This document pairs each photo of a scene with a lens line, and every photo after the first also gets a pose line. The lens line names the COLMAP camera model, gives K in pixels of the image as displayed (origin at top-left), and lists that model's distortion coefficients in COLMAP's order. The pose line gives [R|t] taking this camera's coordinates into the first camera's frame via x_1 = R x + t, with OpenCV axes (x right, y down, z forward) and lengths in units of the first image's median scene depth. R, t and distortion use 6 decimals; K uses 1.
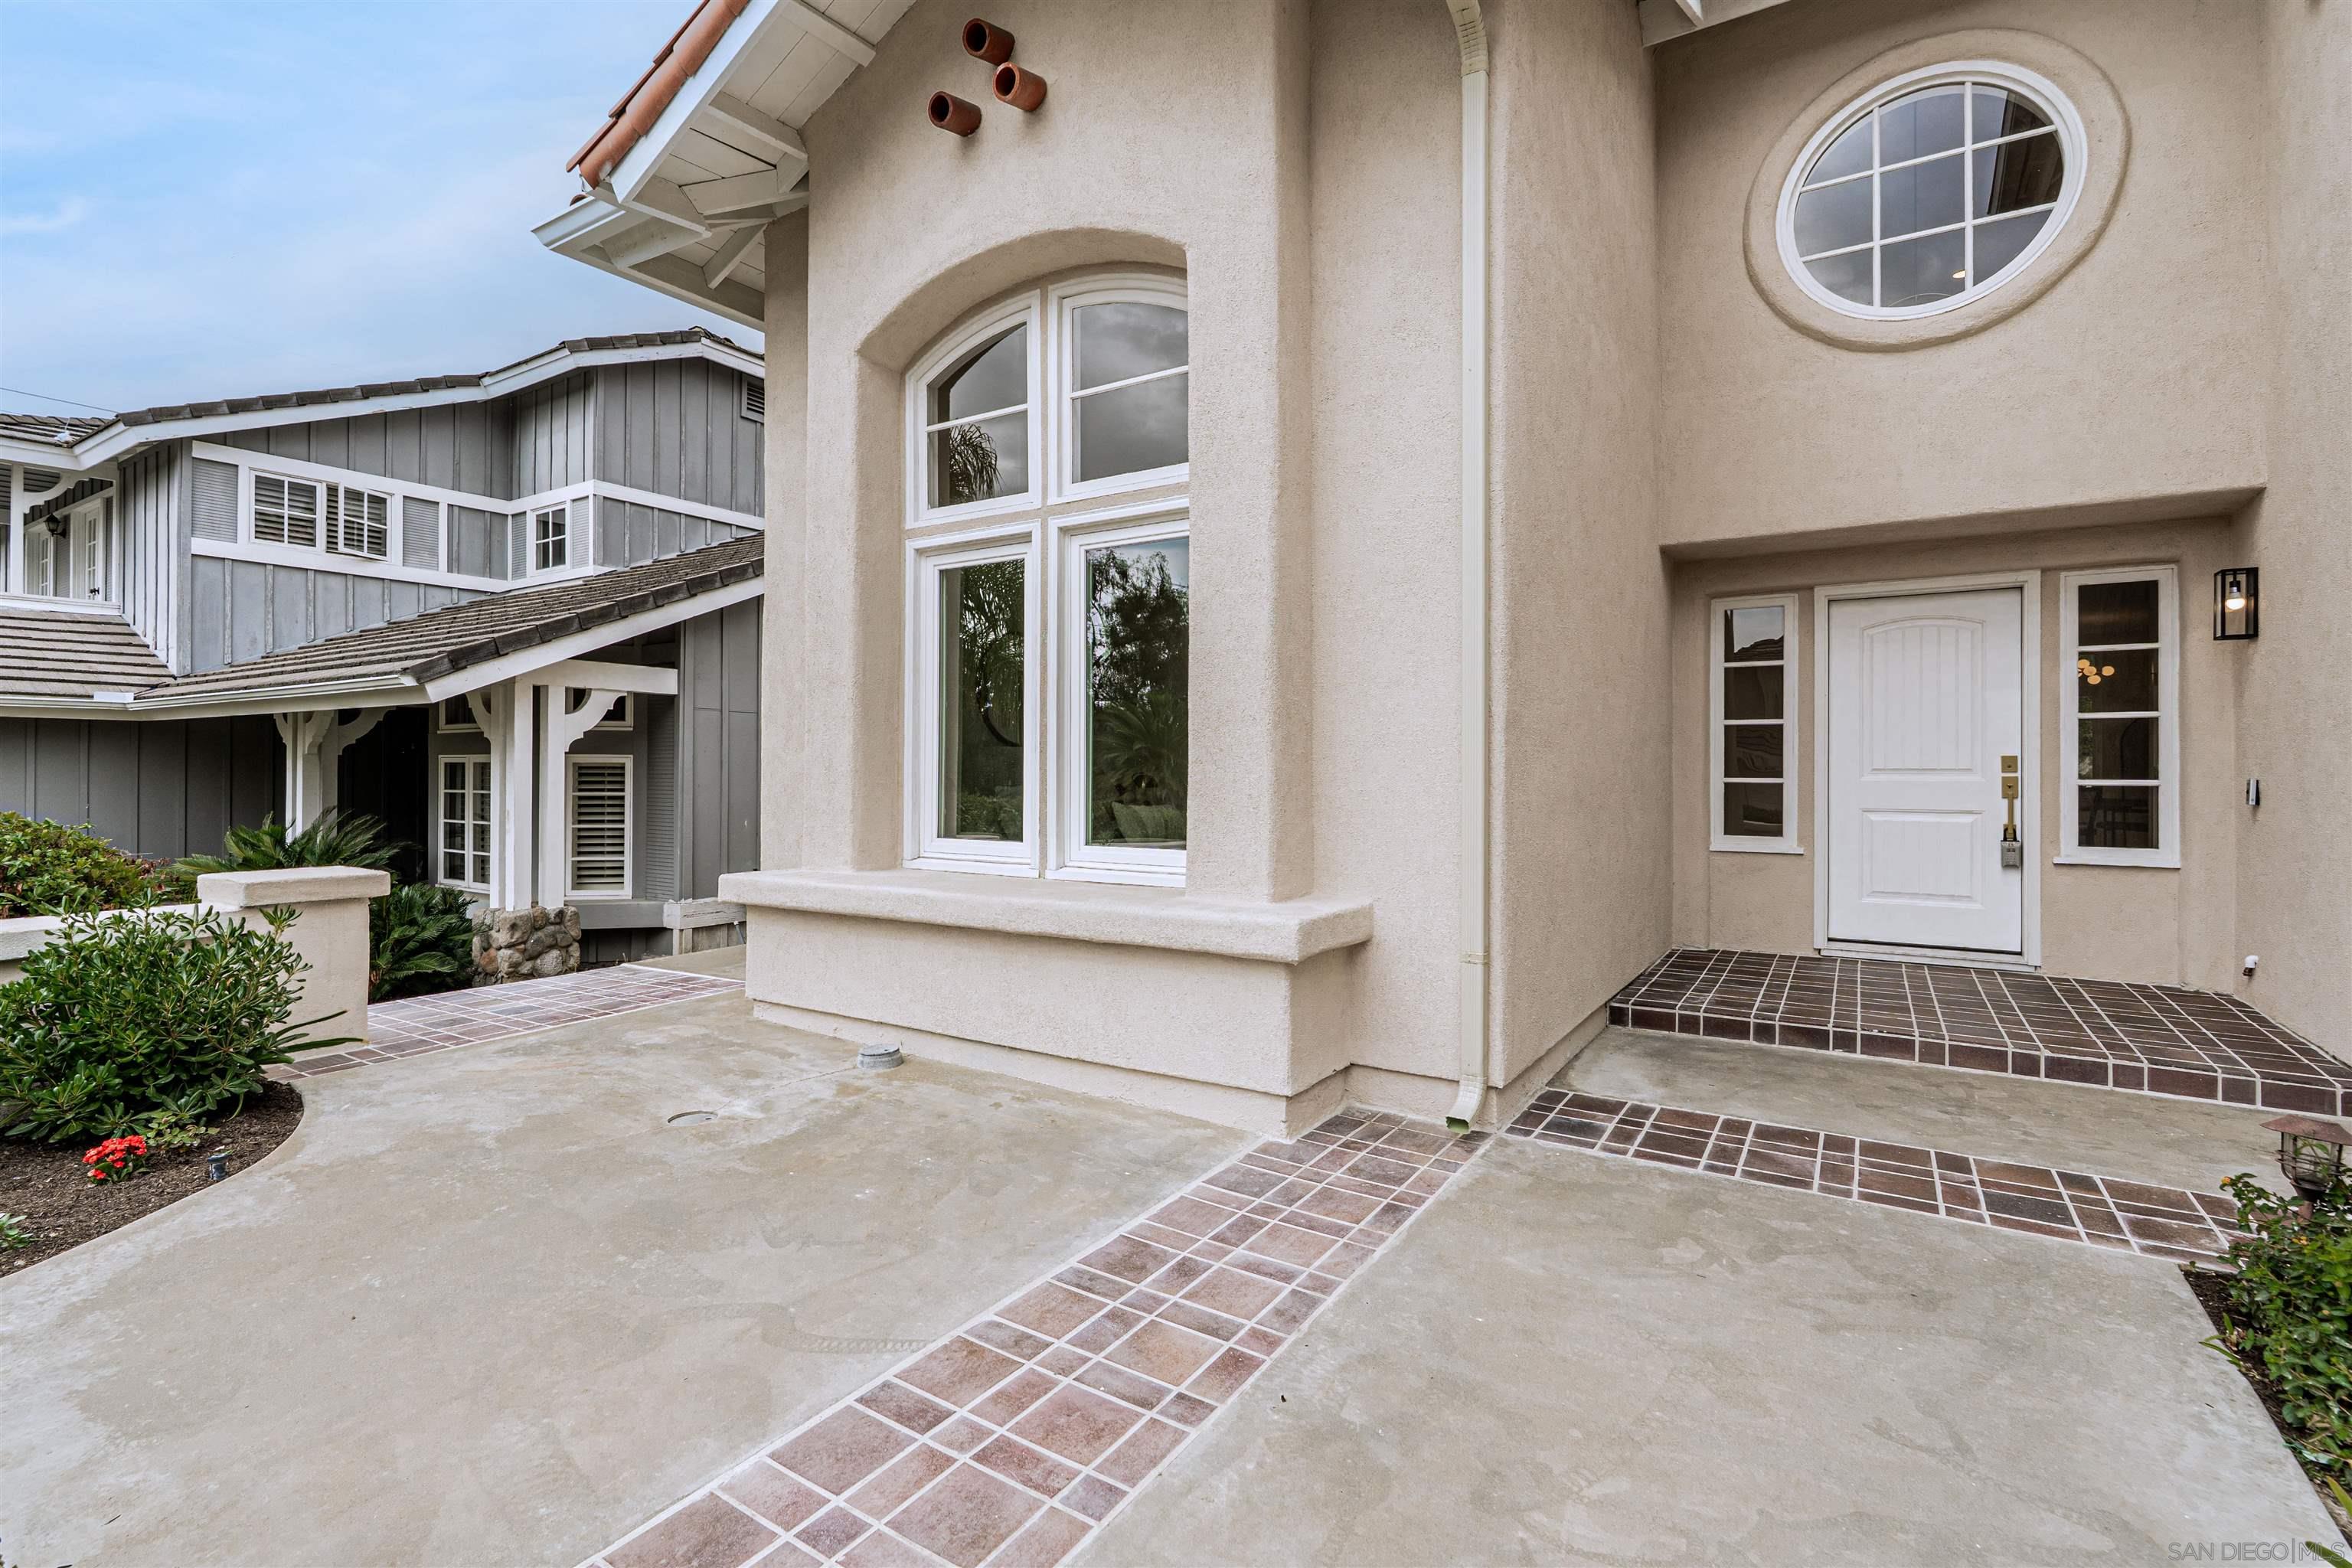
lens RADIAL K [[1074.7, 0, 1136.6], [0, 1074.7, 762.6], [0, 0, 1]] dist [-0.002701, 0.003742]
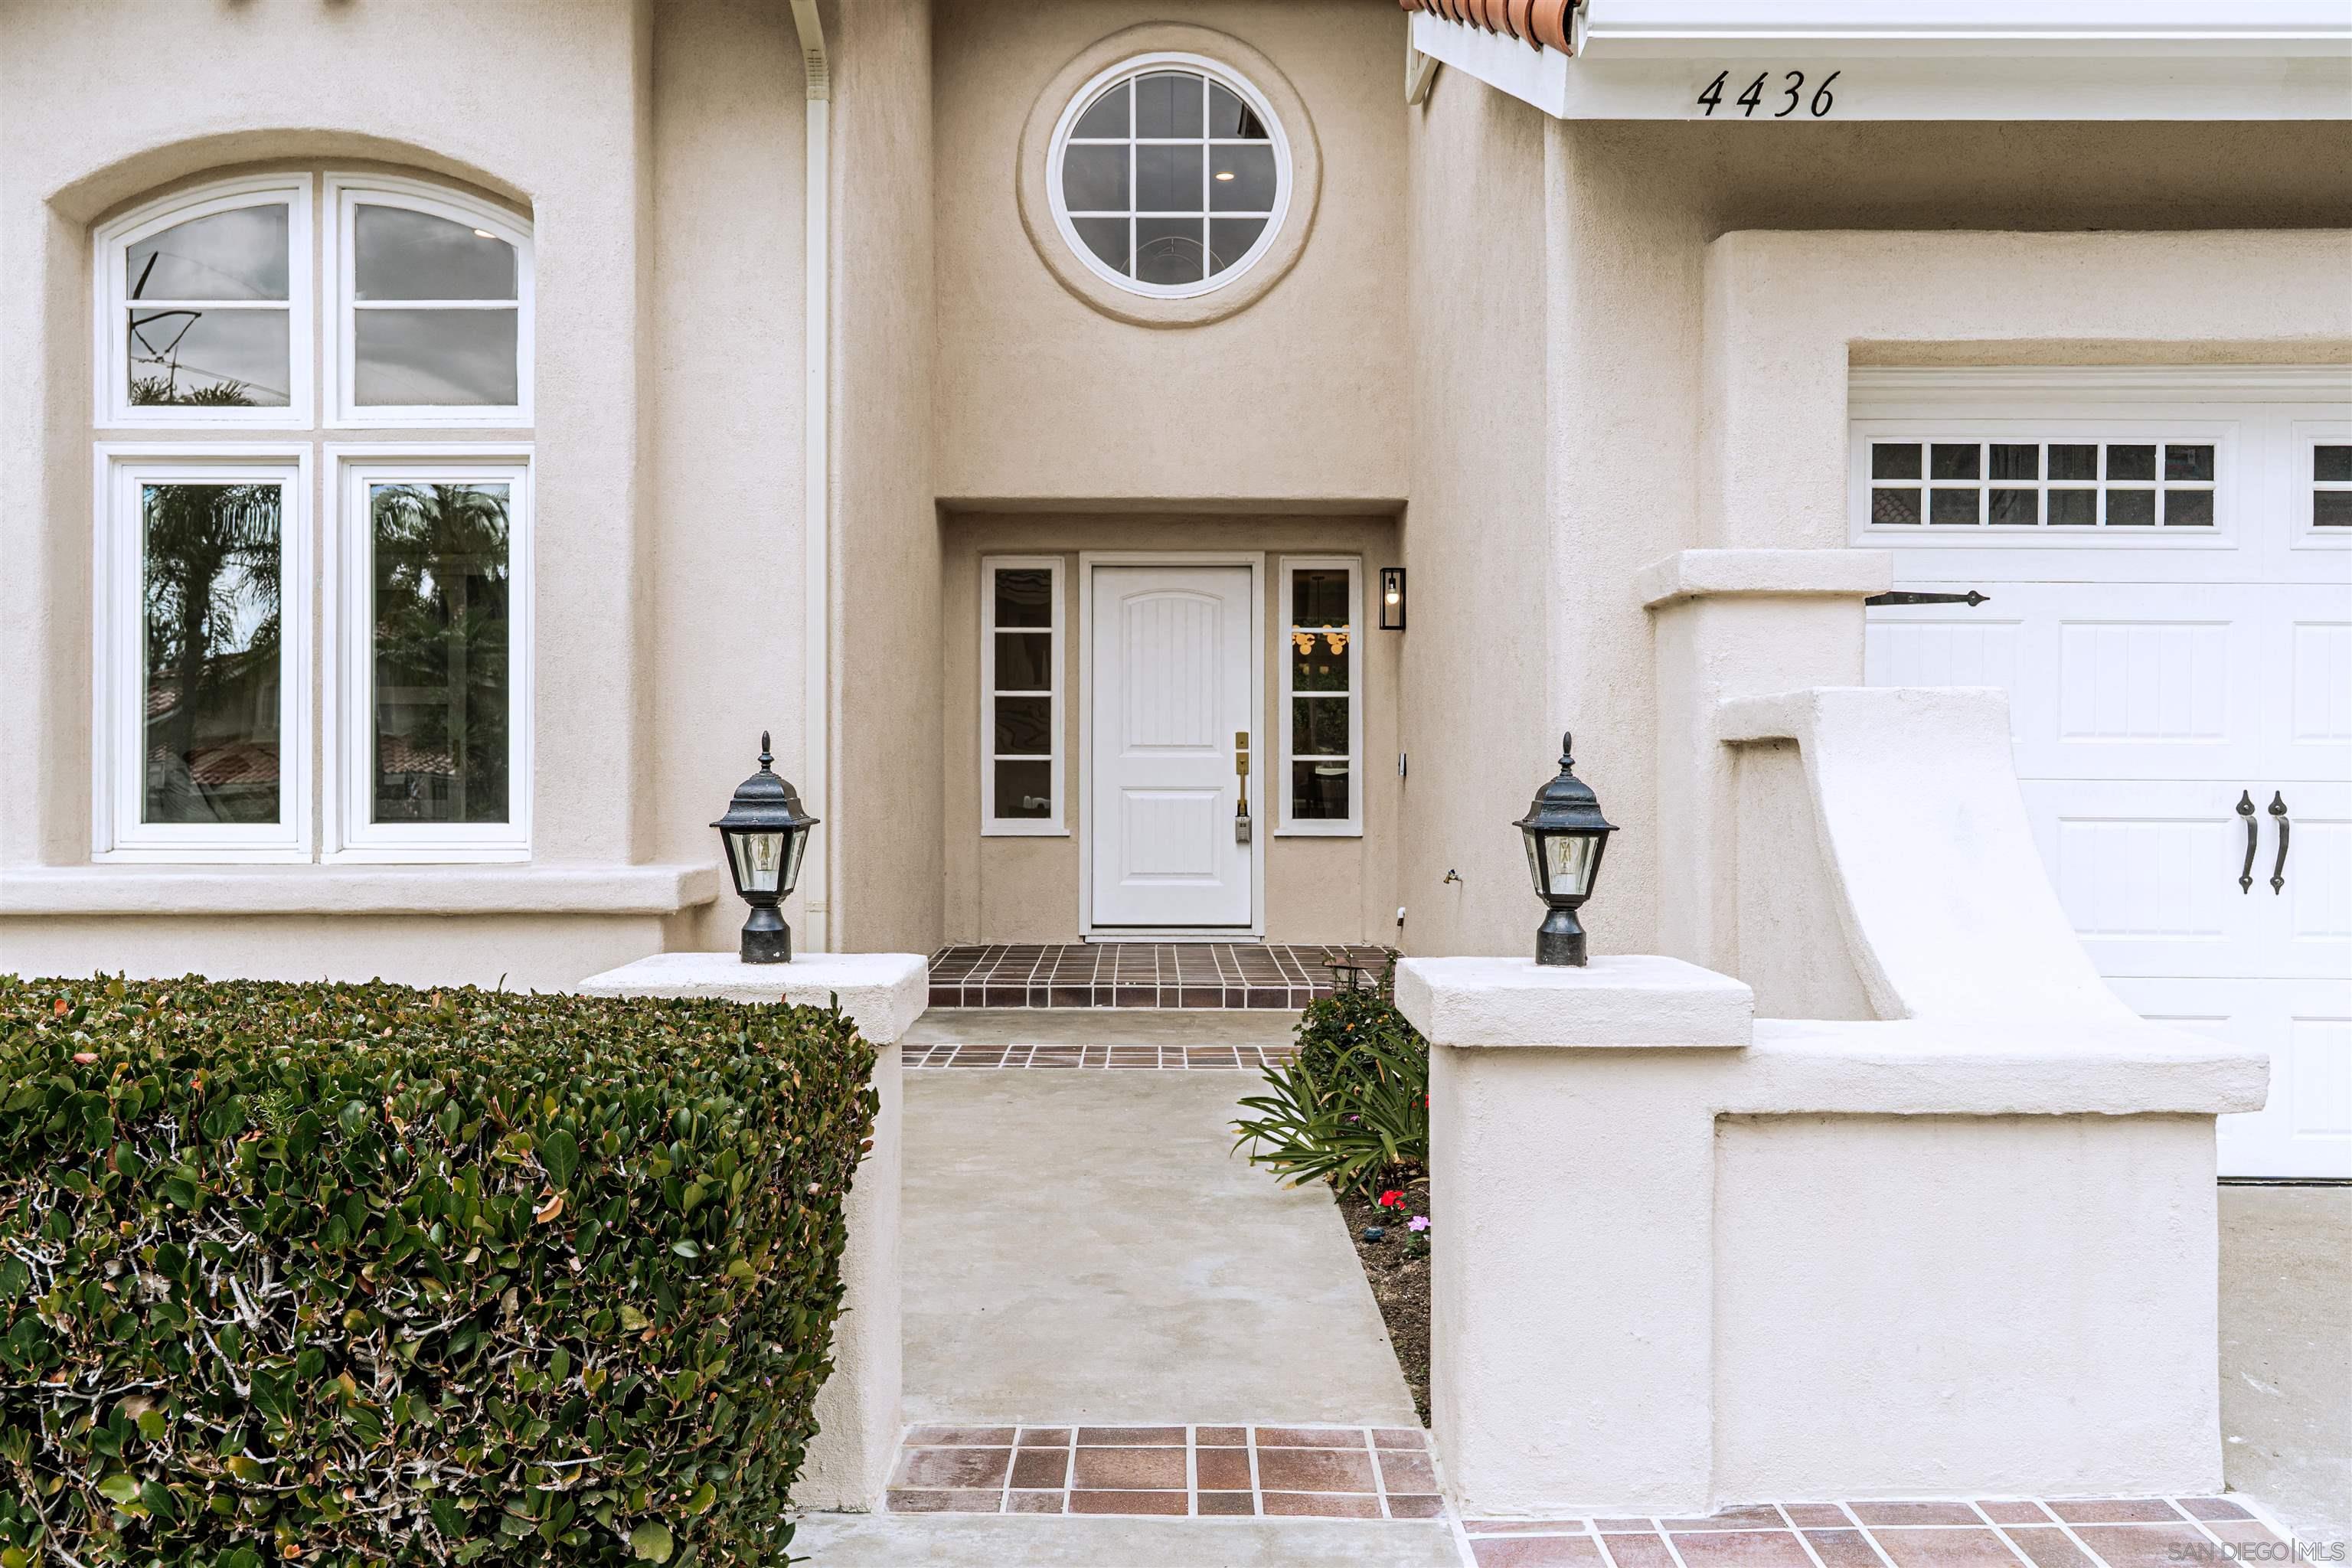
lens RADIAL K [[2086.0, 0, 1166.5], [0, 2086.0, 793.5], [0, 0, 1]] dist [0.005309, -0.001167]
pose [[0.822343, -0.008770, 0.568924, -0.431884], [-0.001923, 0.999833, 0.018192, 0.018533], [-0.568988, -0.016054, 0.822189, -0.681453]]
